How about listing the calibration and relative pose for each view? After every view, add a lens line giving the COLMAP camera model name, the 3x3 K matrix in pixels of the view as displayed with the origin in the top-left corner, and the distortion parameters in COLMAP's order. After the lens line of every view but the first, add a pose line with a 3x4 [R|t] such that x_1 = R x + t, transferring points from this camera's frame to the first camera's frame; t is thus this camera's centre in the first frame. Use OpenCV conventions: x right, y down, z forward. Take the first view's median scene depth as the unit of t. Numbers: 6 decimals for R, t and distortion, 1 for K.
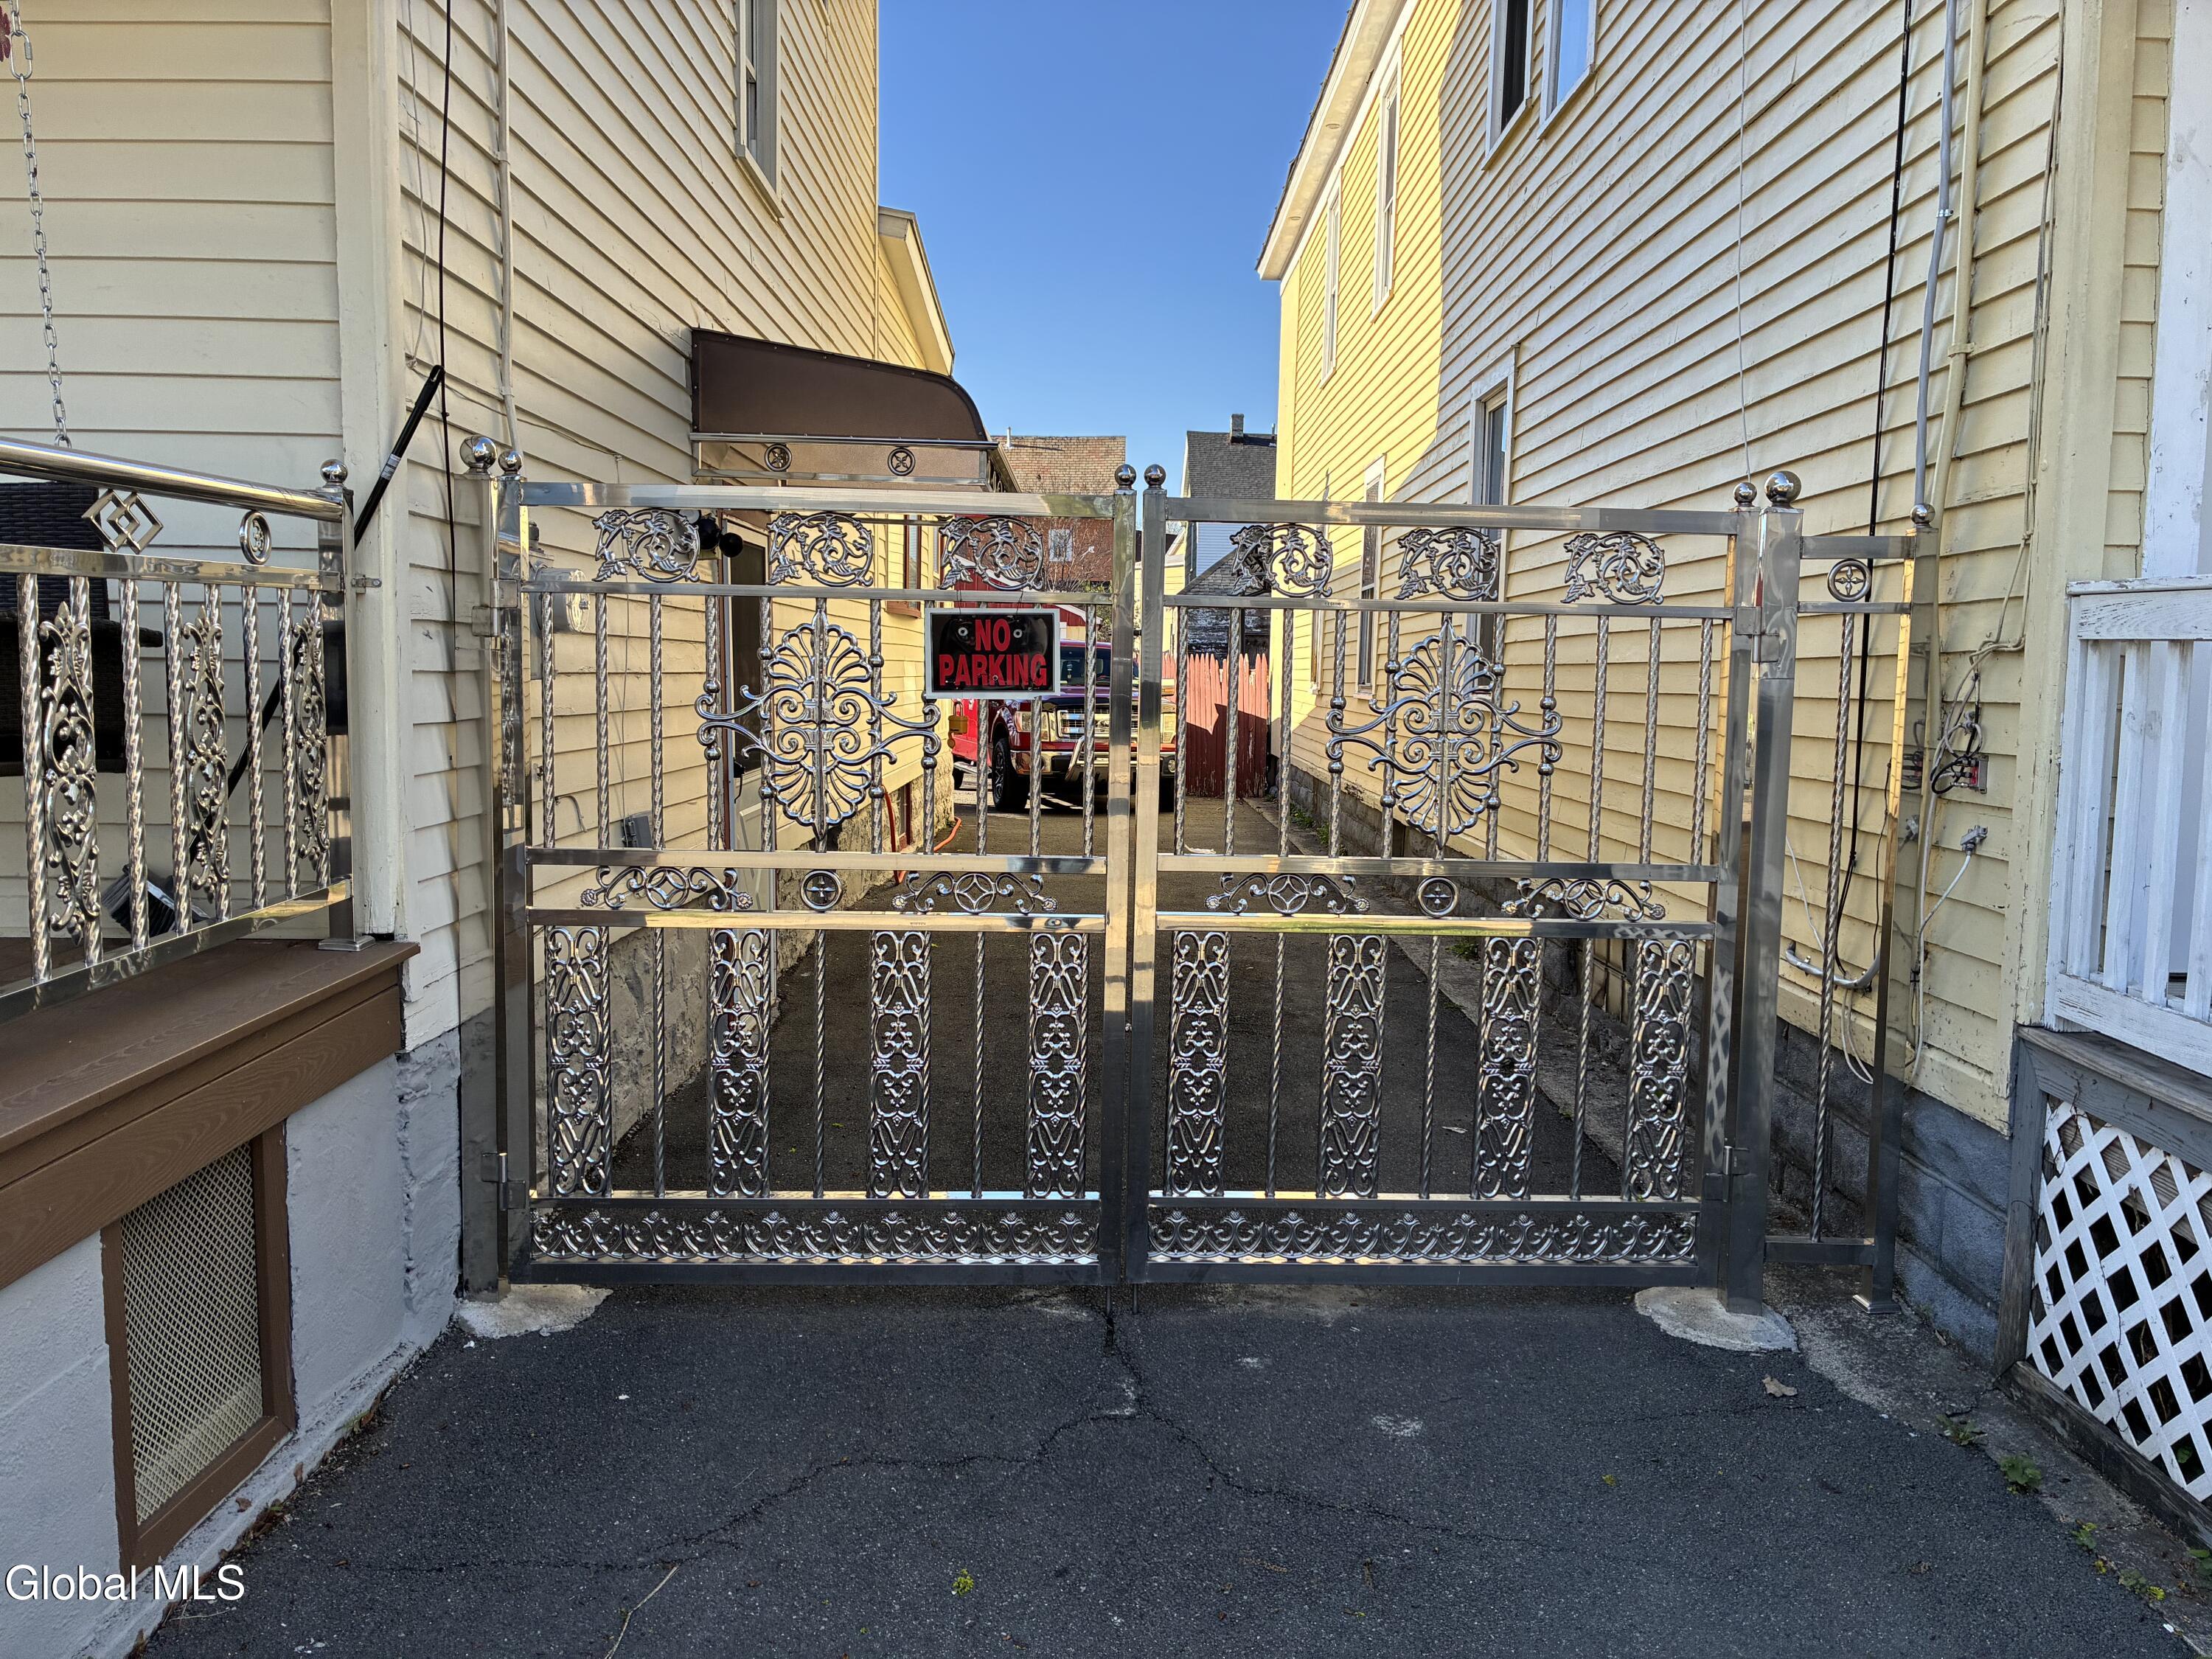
lens RADIAL K [[1662.2, 0, 1095.4], [0, 1662.2, 803.0], [0, 0, 1]] dist [0.053245, -0.082678]
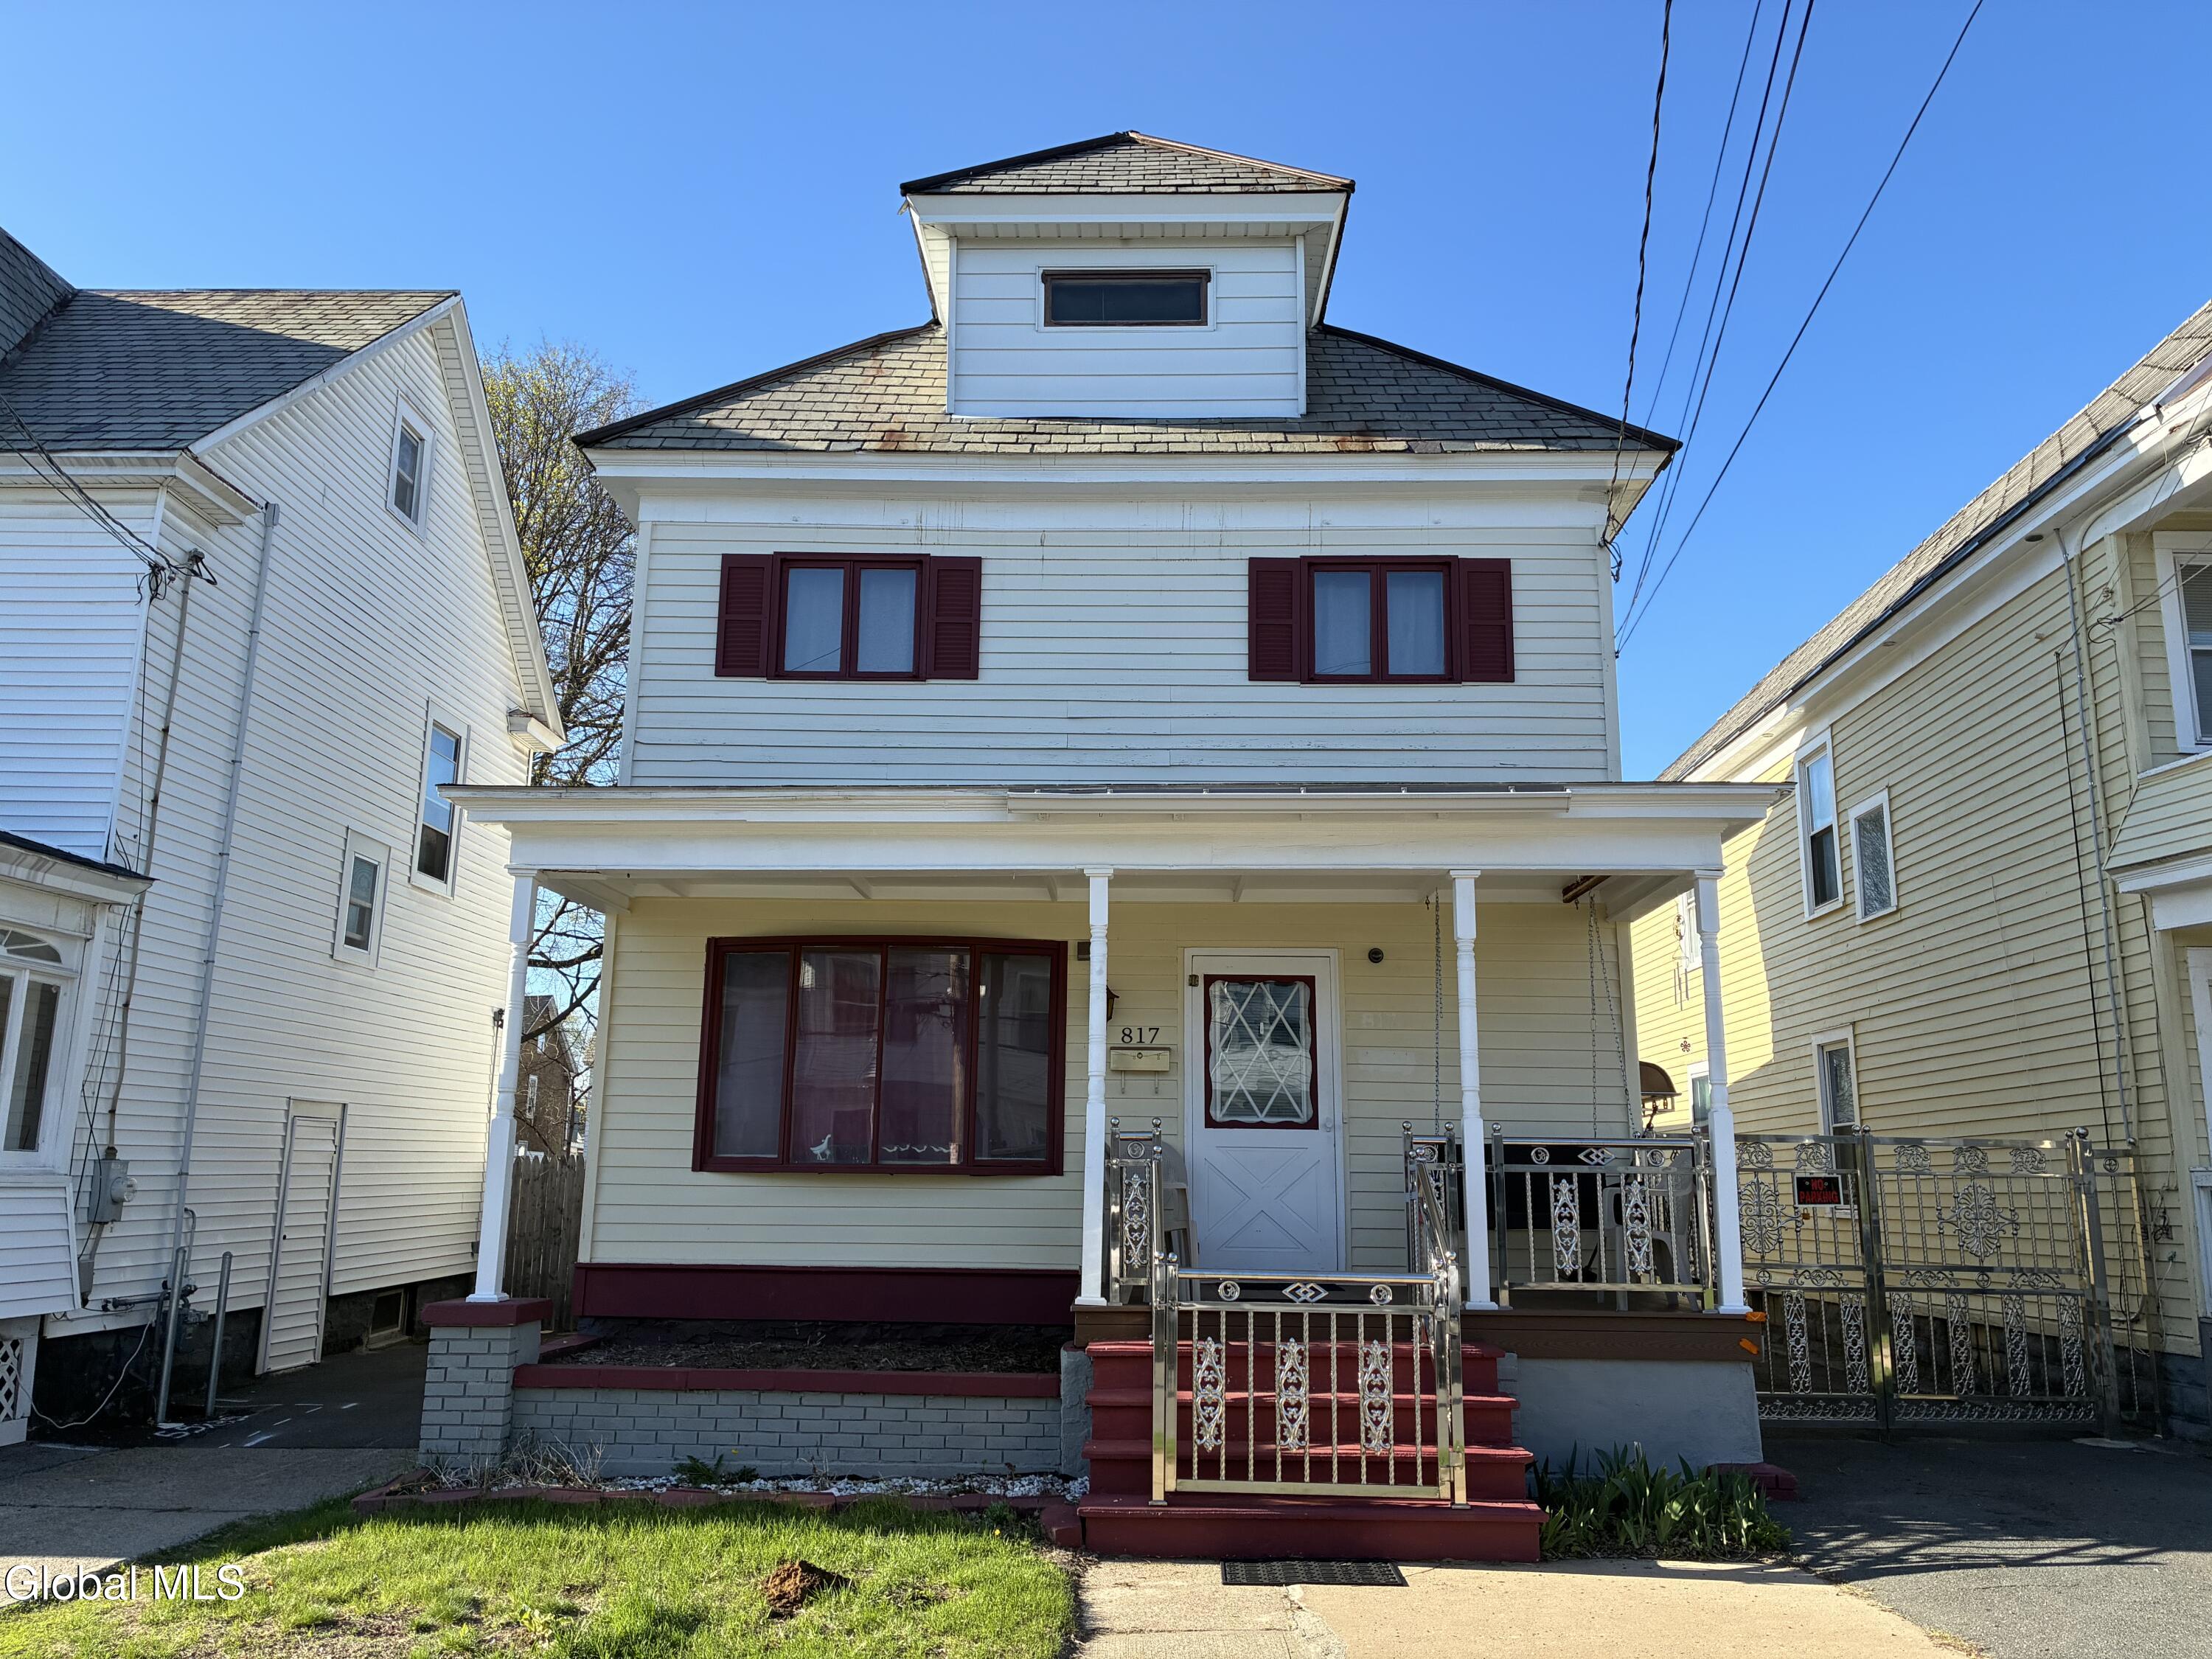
lens RADIAL K [[1648.8, 0, 1138.5], [0, 1648.8, 823.2], [0, 0, 1]] dist [0.068020, -0.079734]
pose [[0.999908, -0.009374, -0.009818, -1.197610], [0.006047, 0.955143, -0.296083, 0.149019], [0.012153, 0.295997, 0.955112, -1.957108]]
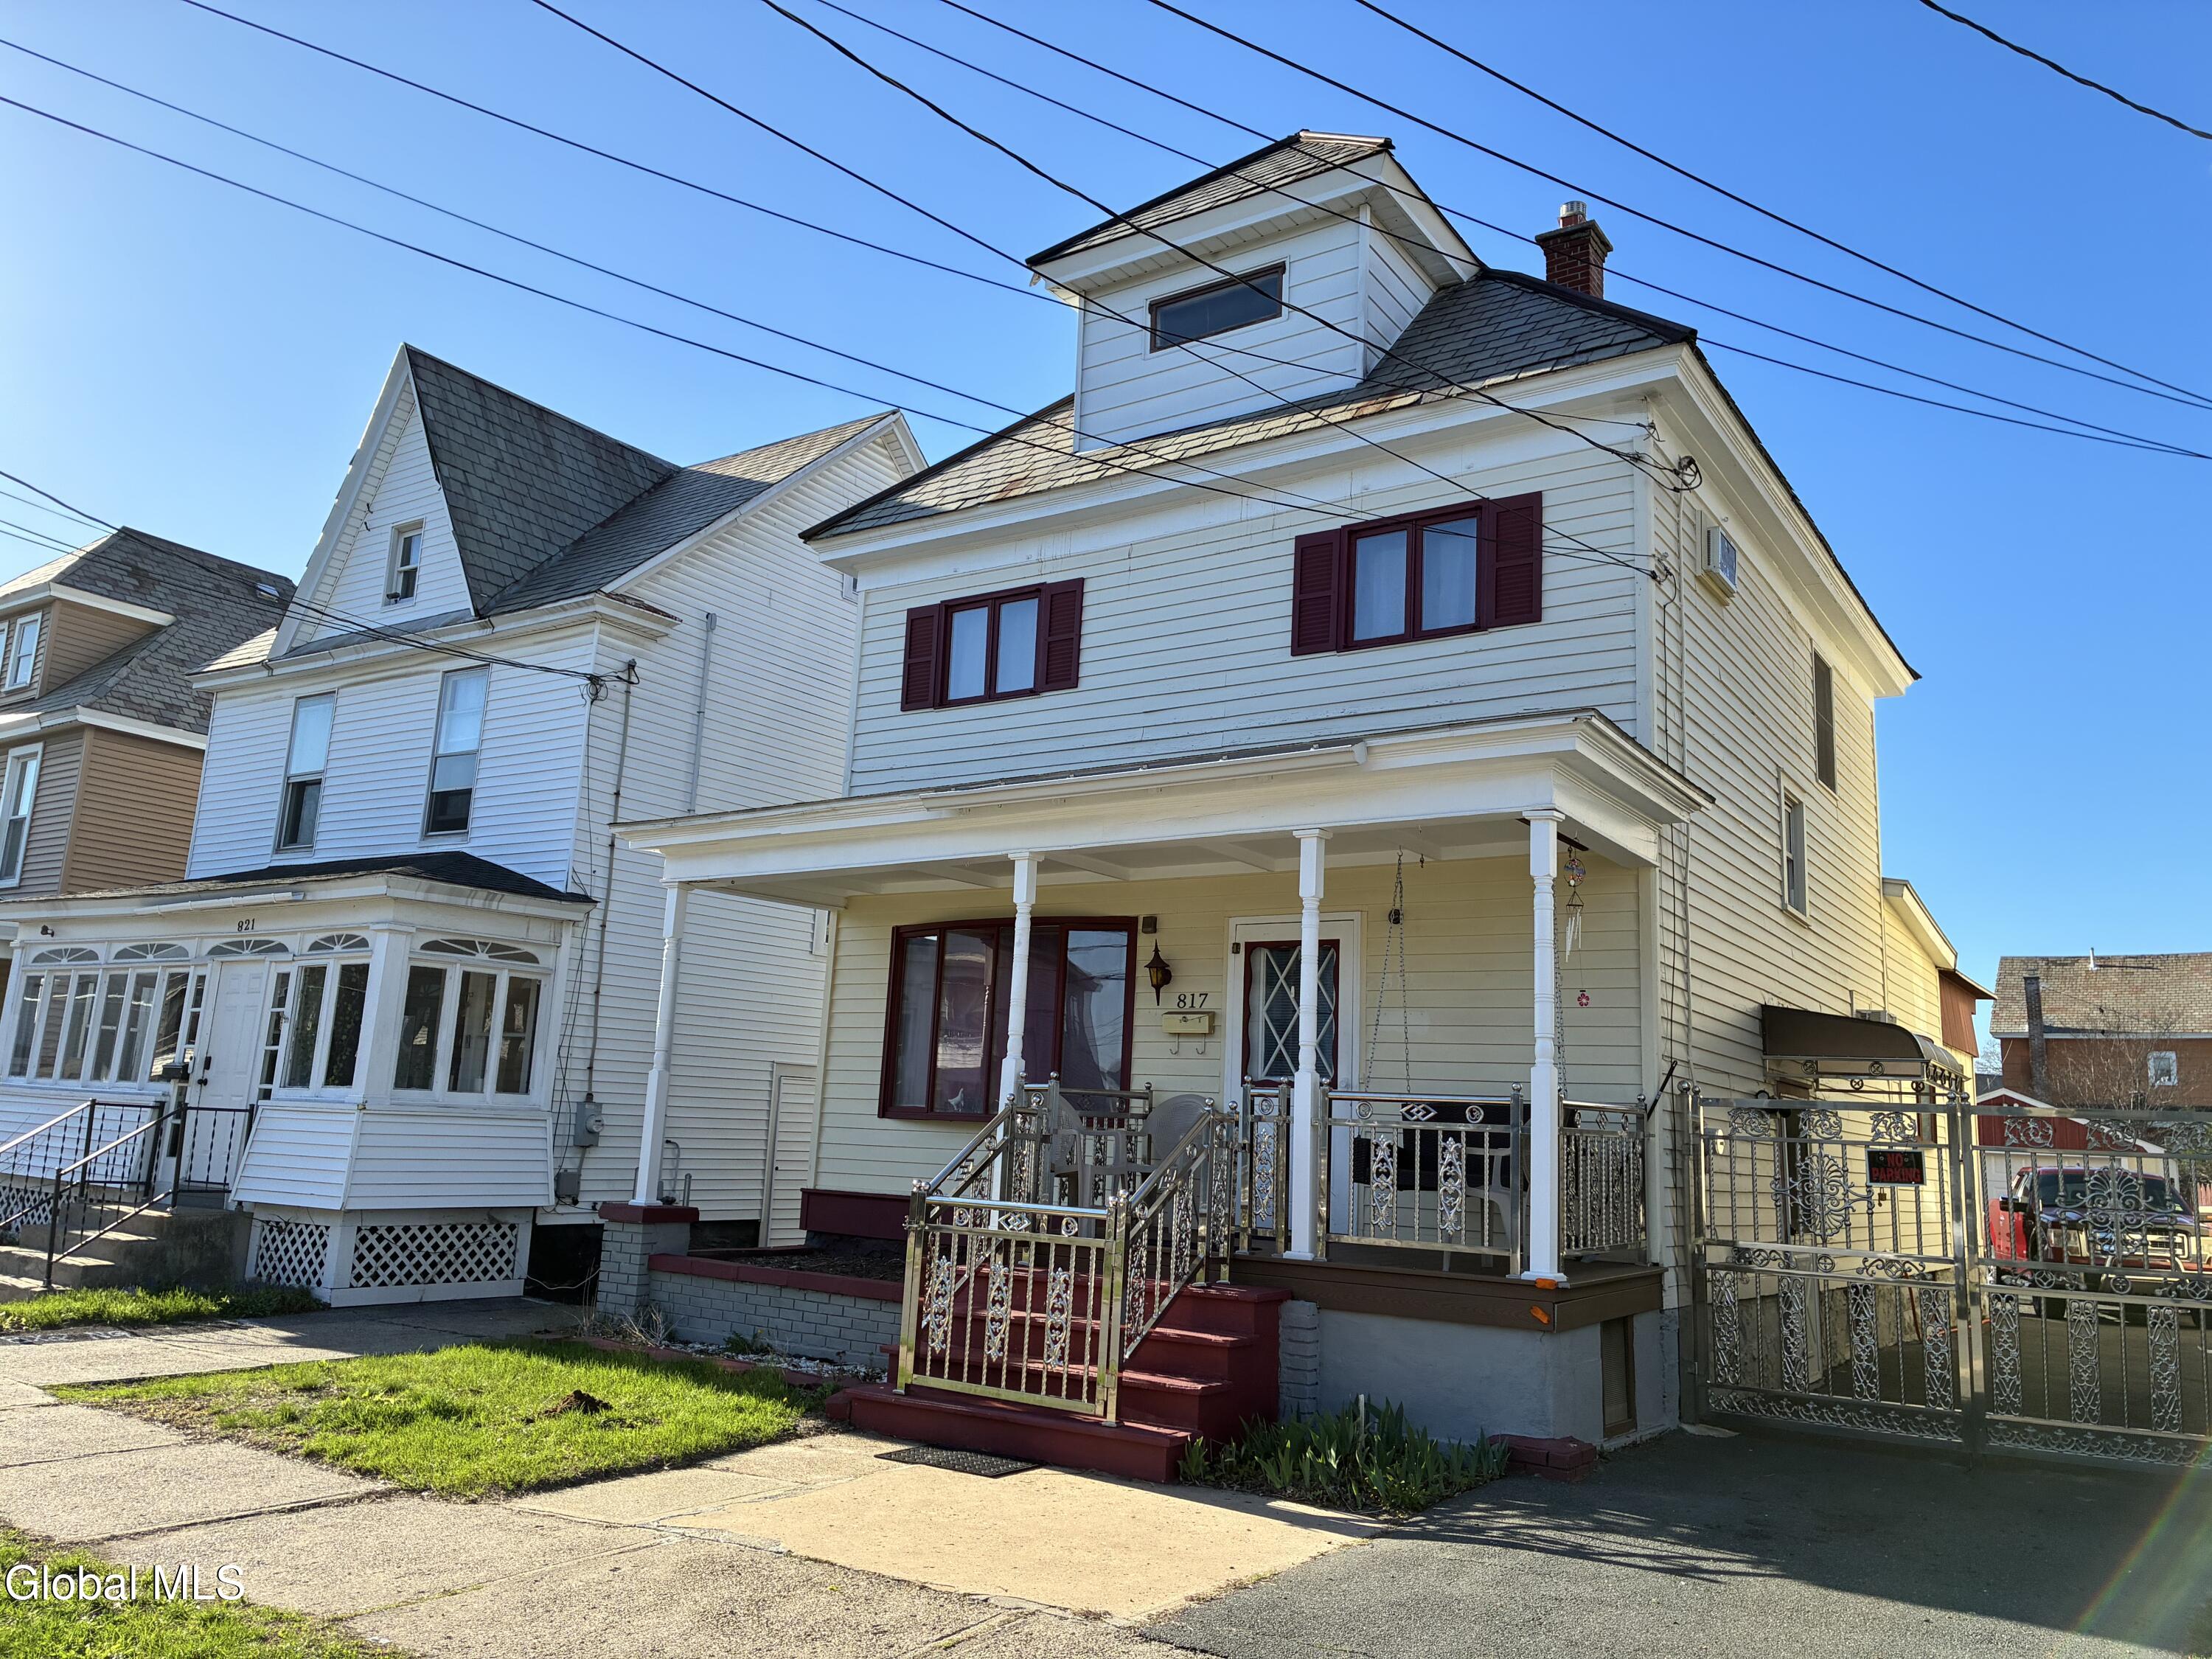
lens RADIAL K [[1648.8, 0, 1138.5], [0, 1648.8, 823.2], [0, 0, 1]] dist [0.068020, -0.079734]
pose [[0.834009, -0.085553, -0.545077, 0.390945], [-0.077209, 0.960089, -0.268828, 0.169948], [0.546321, 0.266290, 0.794118, -1.701960]]
